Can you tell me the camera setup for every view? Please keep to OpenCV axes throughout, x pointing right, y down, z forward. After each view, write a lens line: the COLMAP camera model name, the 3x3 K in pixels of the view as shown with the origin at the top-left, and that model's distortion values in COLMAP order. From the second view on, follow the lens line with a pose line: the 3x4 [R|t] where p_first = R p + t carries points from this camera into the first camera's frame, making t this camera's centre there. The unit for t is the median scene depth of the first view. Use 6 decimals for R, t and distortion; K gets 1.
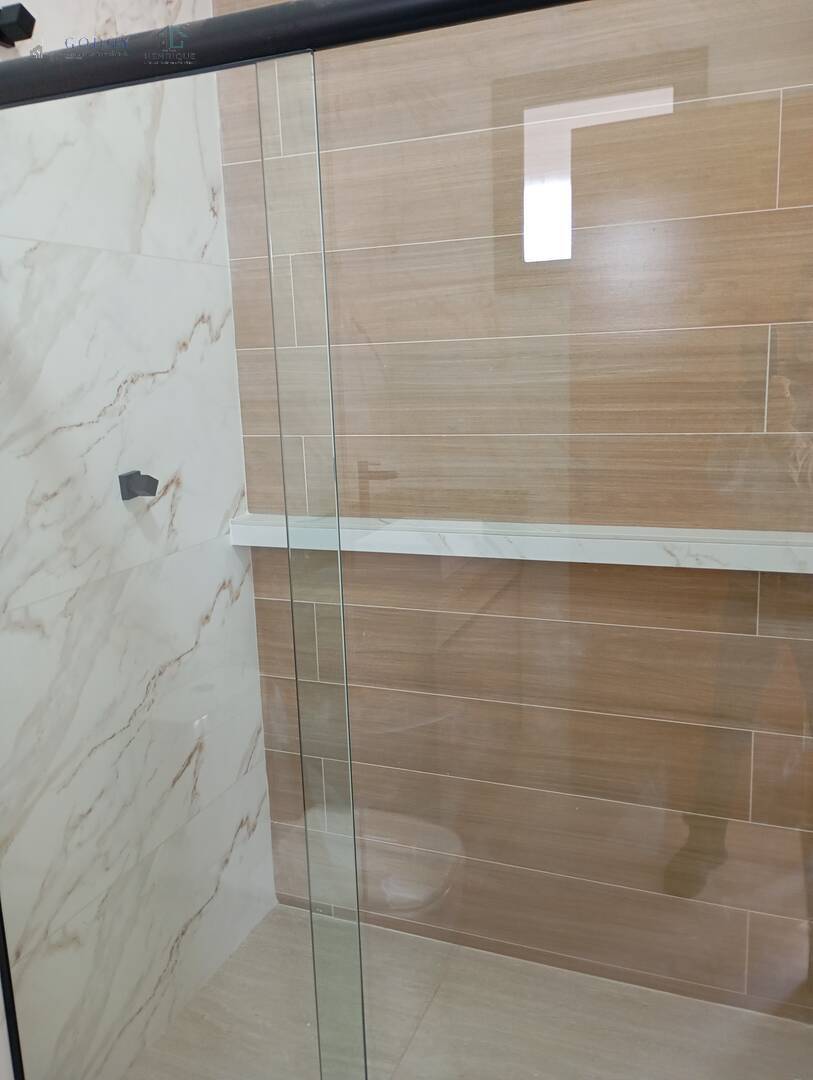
lens RADIAL K [[893.8, 0, 406.5], [0, 893.8, 540.0], [0, 0, 1]] dist [0.065056, -0.077215]
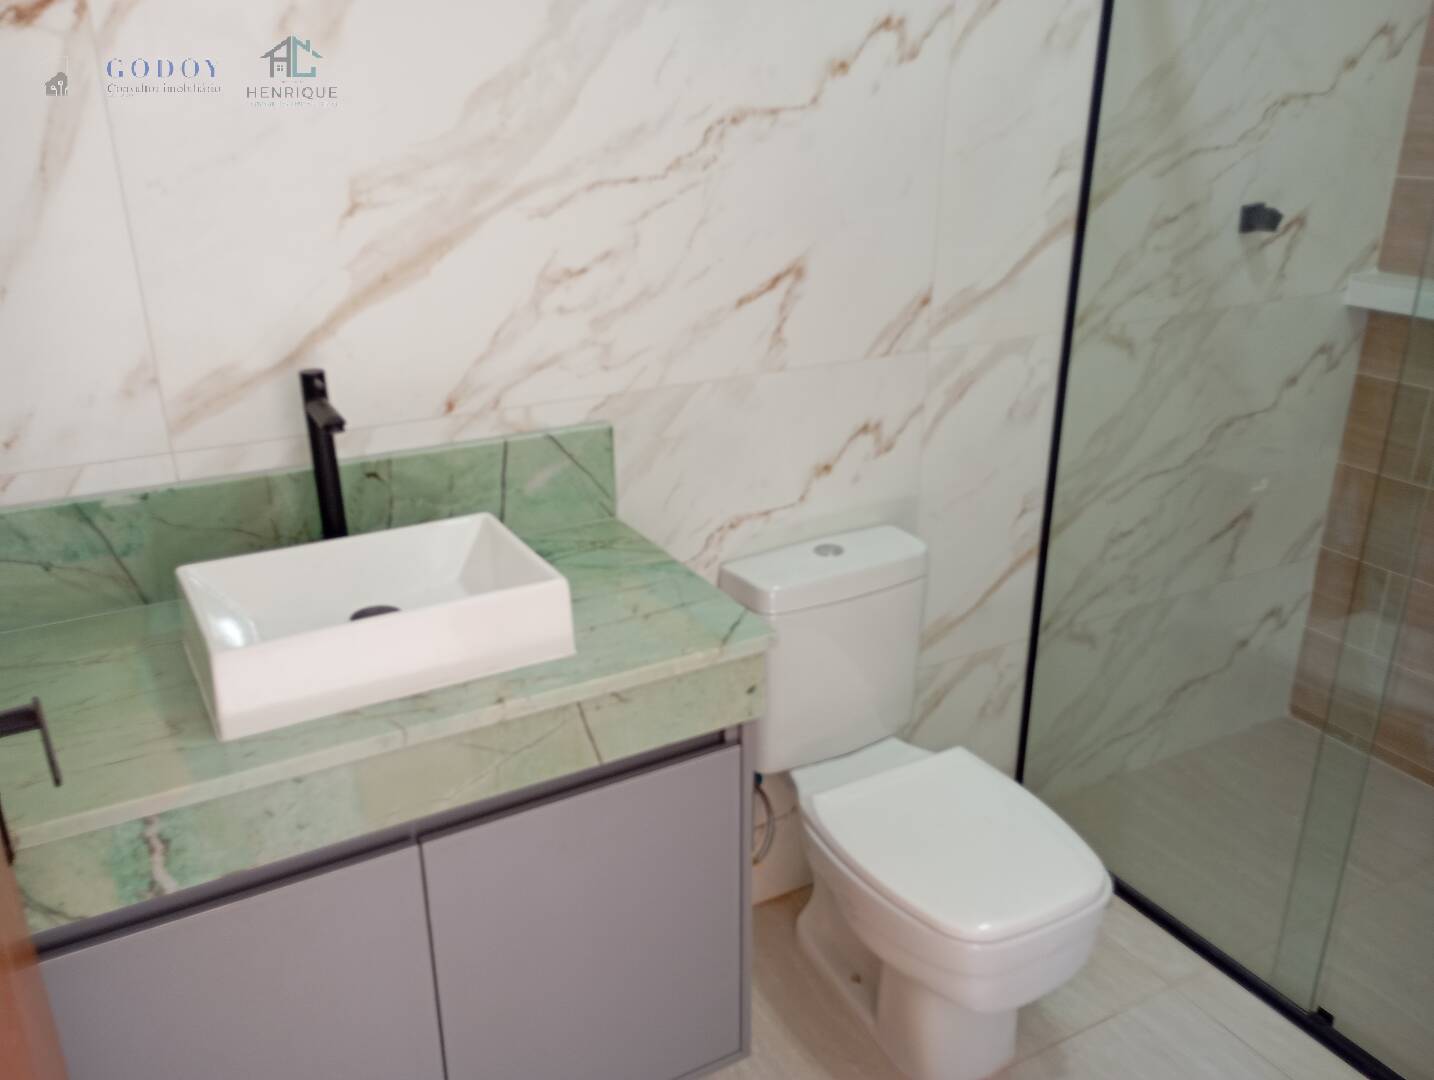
lens RADIAL K [[1186.7, 0, 709.0], [0, 1186.7, 545.8], [0, 0, 1]] dist [0.065056, -0.077215]
pose [[0.774388, 0.264800, -0.574634, 0.068349], [-0.152308, 0.959519, 0.236907, 0.054928], [0.614105, -0.095937, 0.783371, -0.365712]]
